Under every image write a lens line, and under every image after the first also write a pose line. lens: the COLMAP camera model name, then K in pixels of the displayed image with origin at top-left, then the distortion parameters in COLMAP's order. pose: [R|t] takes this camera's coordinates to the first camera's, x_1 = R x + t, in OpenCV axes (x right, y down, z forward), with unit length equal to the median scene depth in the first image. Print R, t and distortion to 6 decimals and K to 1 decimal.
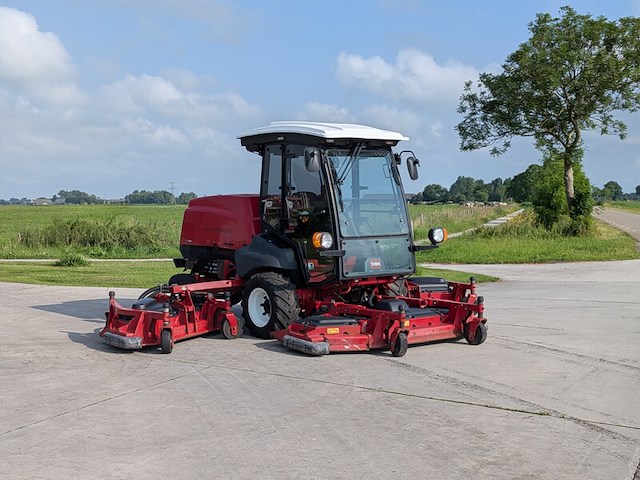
lens RADIAL K [[984.7, 0, 298.5], [0, 984.7, 239.6], [0, 0, 1]] dist [0.153798, -0.086476]
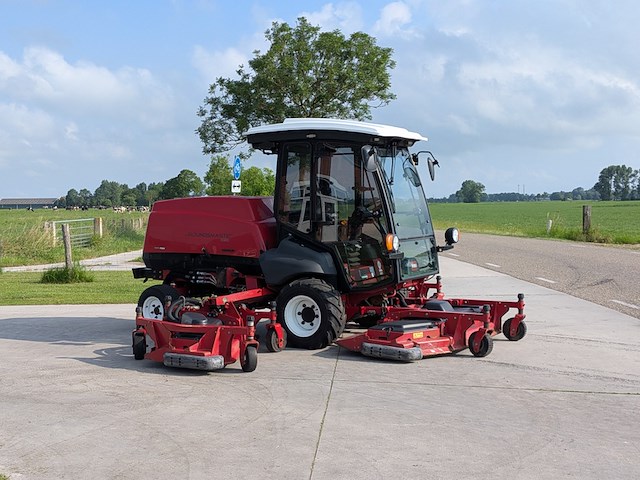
lens RADIAL K [[980.0, 0, 320.3], [0, 980.0, 255.3], [0, 0, 1]] dist [0.190516, -0.006800]
pose [[0.910164, -0.029155, 0.413222, -0.397158], [0.024714, 0.999565, 0.016090, -0.003552], [-0.413511, -0.004432, 0.910488, 0.140059]]
